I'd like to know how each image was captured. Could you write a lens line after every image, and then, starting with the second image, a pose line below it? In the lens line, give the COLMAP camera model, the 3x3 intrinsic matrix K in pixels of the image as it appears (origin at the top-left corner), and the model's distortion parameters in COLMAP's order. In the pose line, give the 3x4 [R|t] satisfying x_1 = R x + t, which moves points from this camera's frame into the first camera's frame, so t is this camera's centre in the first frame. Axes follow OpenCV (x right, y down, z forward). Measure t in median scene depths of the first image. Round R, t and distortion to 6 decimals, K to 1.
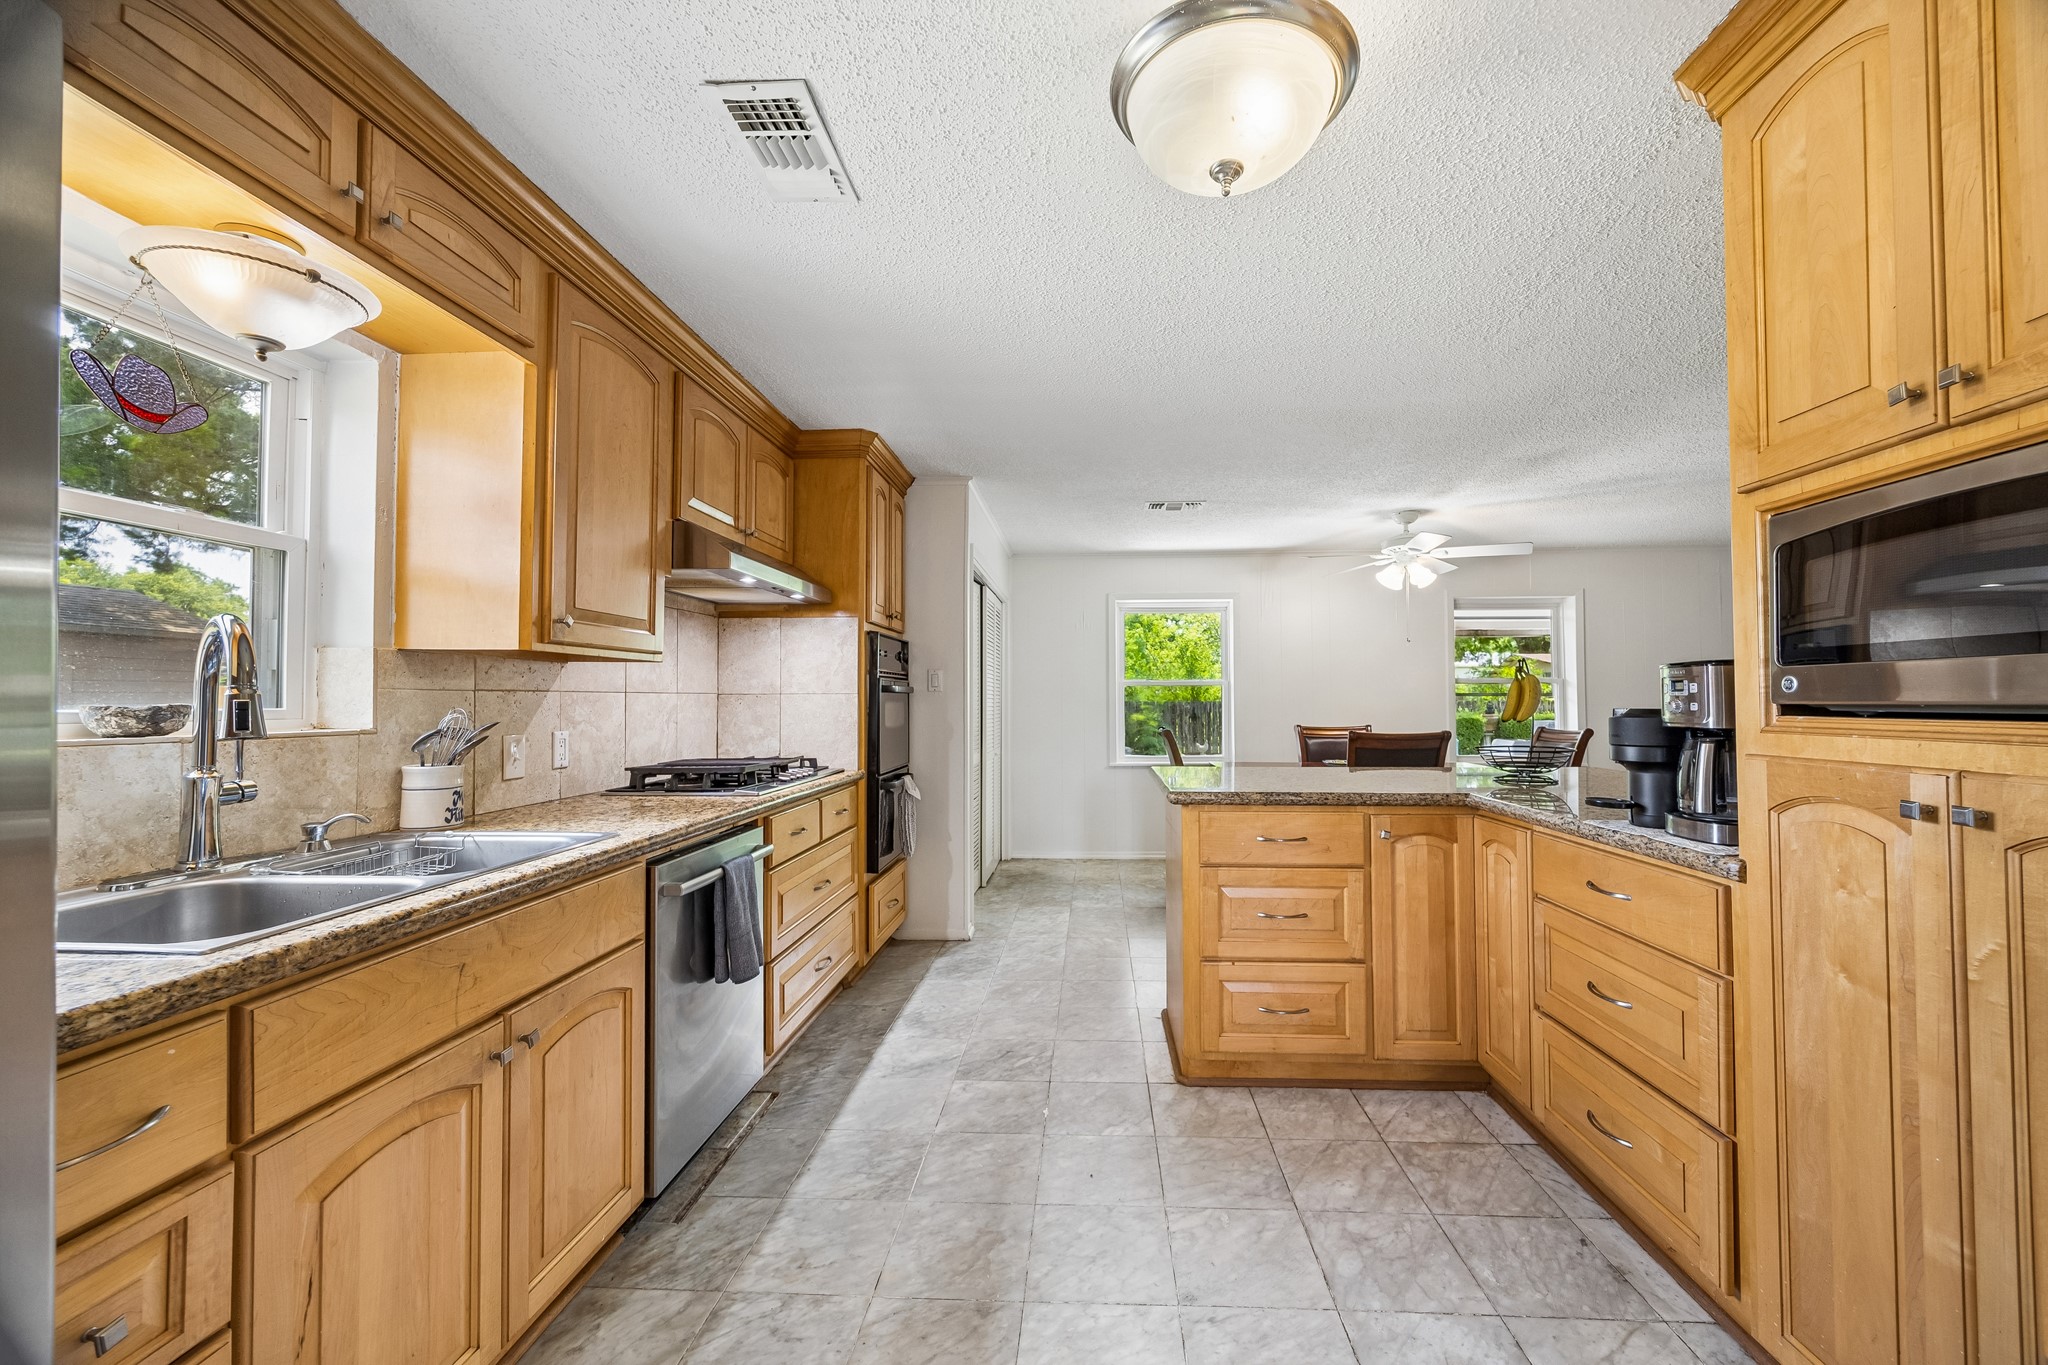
lens RADIAL K [[790.4, 0, 1080.8], [0, 790.4, 688.1], [0, 0, 1]] dist [-0.003411, 0.000375]
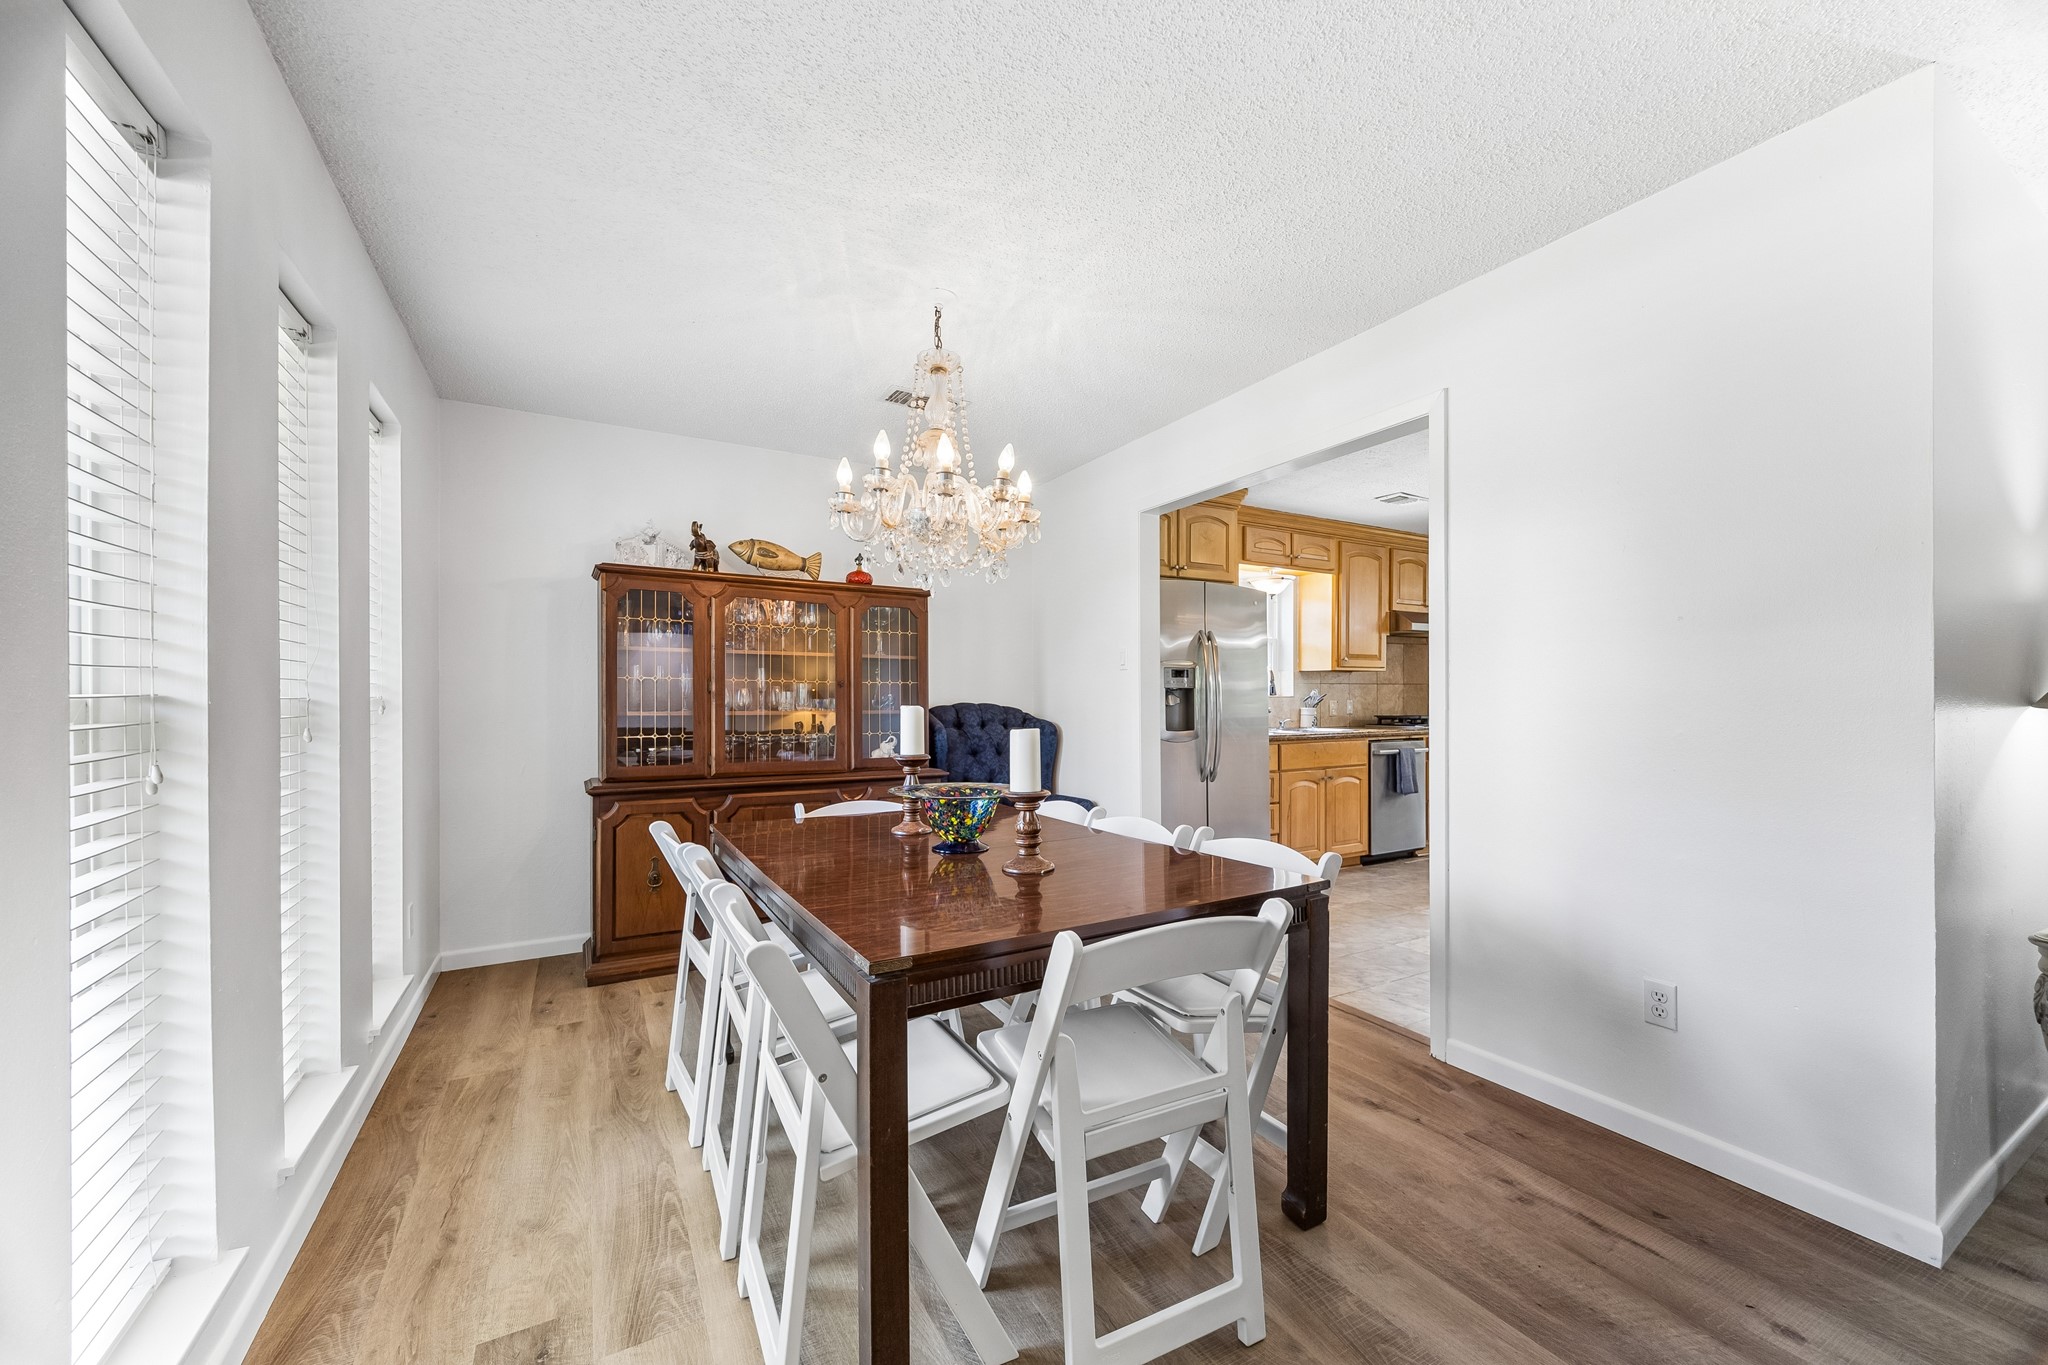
lens RADIAL K [[790.4, 0, 1031.0], [0, 790.4, 685.0], [0, 0, 1]] dist [-0.003411, 0.000375]
pose [[0.518784, -0.006359, -0.854882, 1.311232], [0.010483, 0.999944, -0.001076, -0.000950], [0.854841, -0.008404, 0.518822, -1.596721]]
